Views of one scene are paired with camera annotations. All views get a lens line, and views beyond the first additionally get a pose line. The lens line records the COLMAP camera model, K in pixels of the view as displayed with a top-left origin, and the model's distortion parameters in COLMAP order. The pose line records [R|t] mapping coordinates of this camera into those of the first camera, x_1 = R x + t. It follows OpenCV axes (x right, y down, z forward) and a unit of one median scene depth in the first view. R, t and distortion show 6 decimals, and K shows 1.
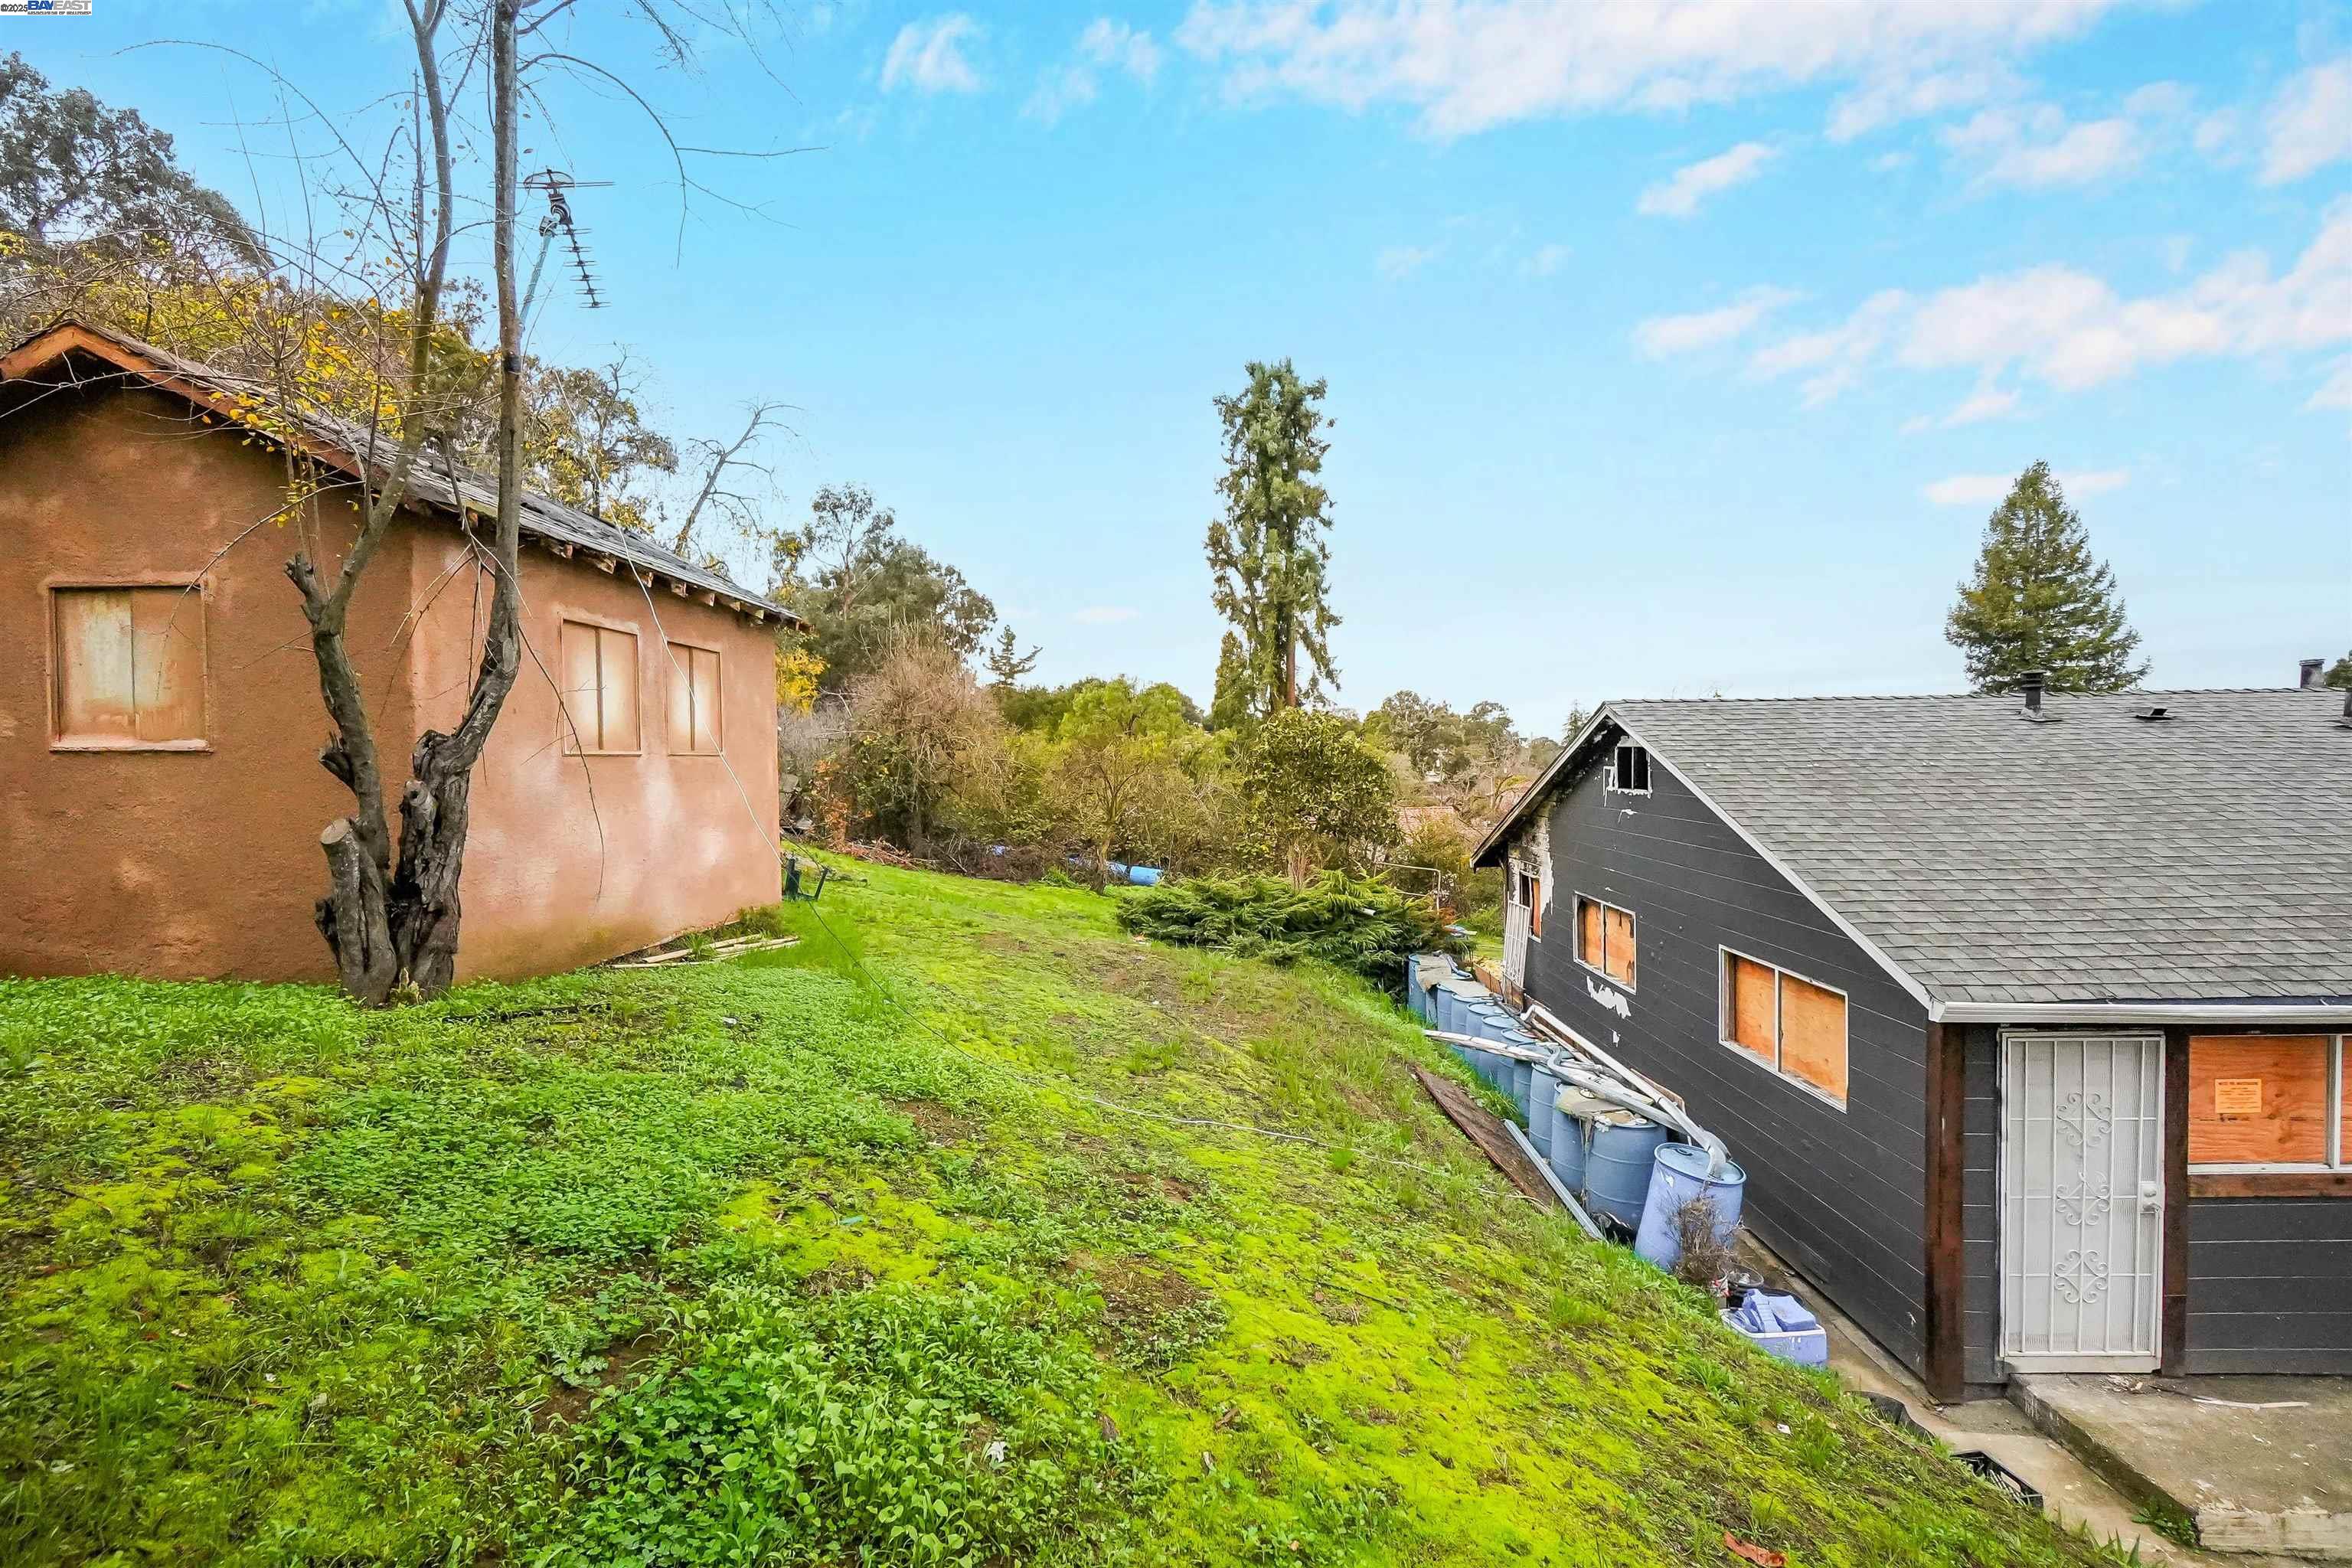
lens RADIAL K [[1015.3, 0, 1162.9], [0, 1015.3, 817.8], [0, 0, 1]] dist [-0.004375, 0.000009]
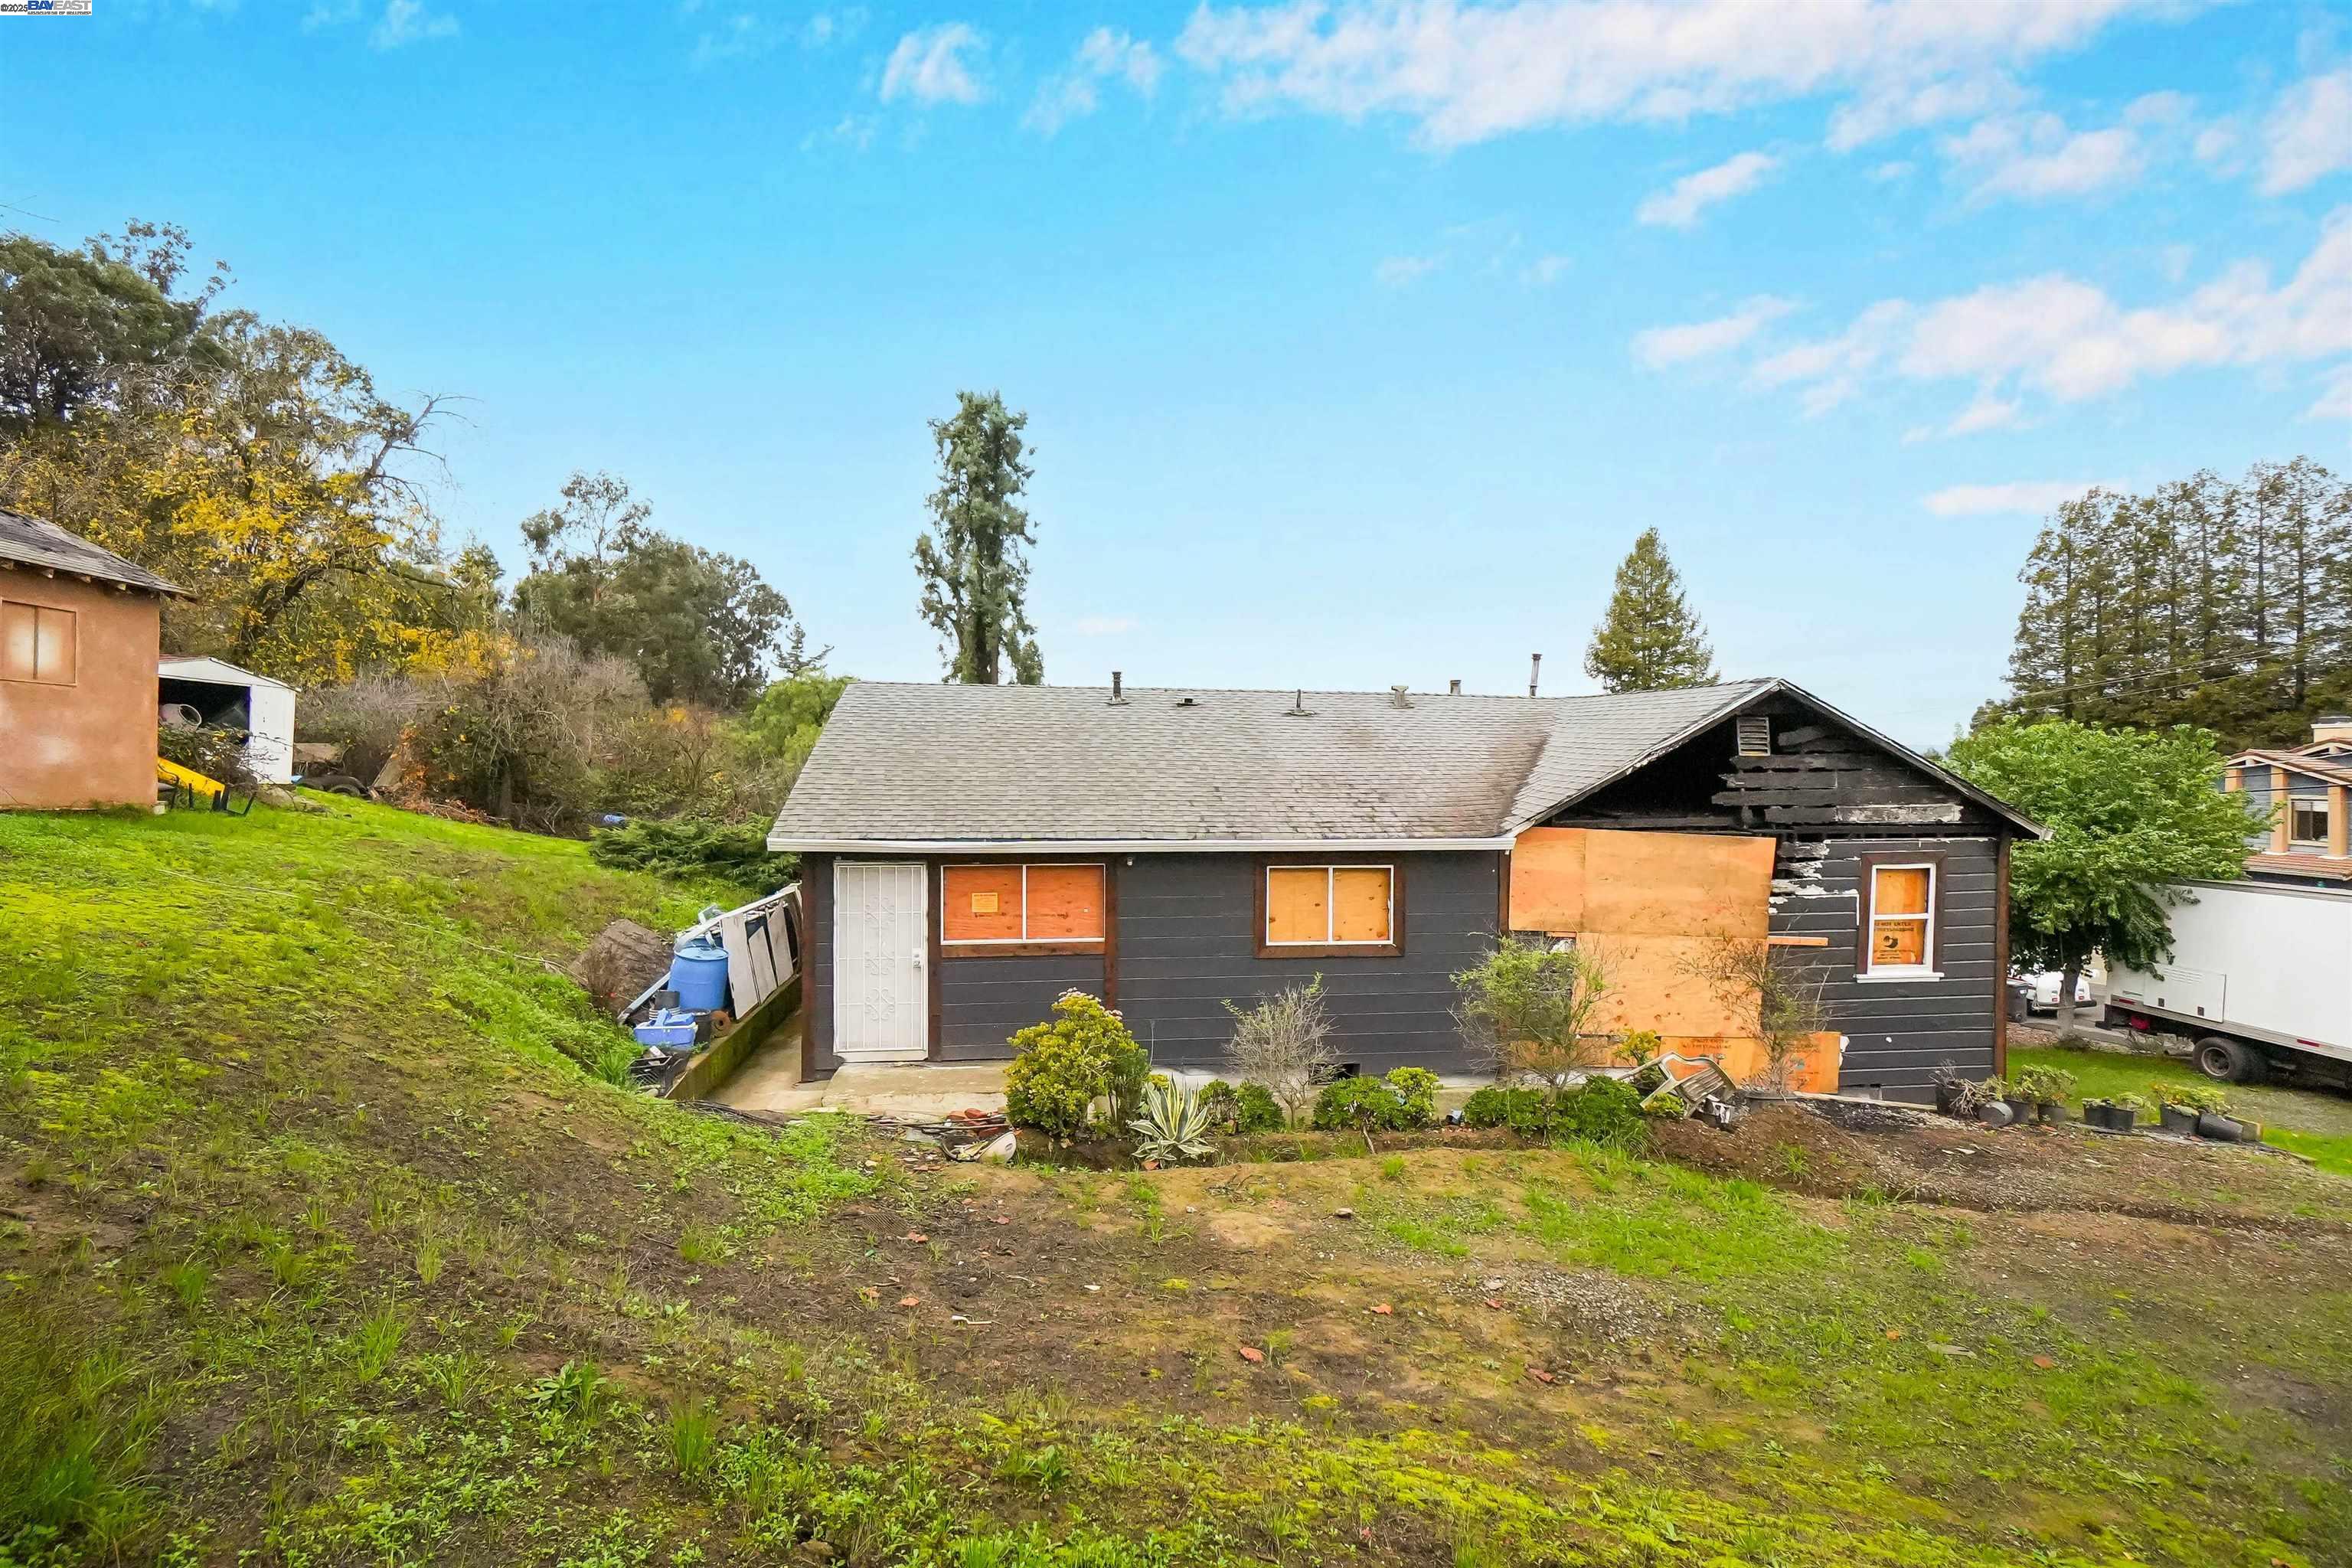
lens RADIAL K [[1015.3, 0, 1172.8], [0, 1015.3, 802.3], [0, 0, 1]] dist [-0.004375, 0.000009]
pose [[0.985885, 0.020699, 0.166137, 0.136584], [-0.016497, 0.999509, -0.026631, 0.017914], [-0.166607, 0.023515, 0.985743, -0.100012]]
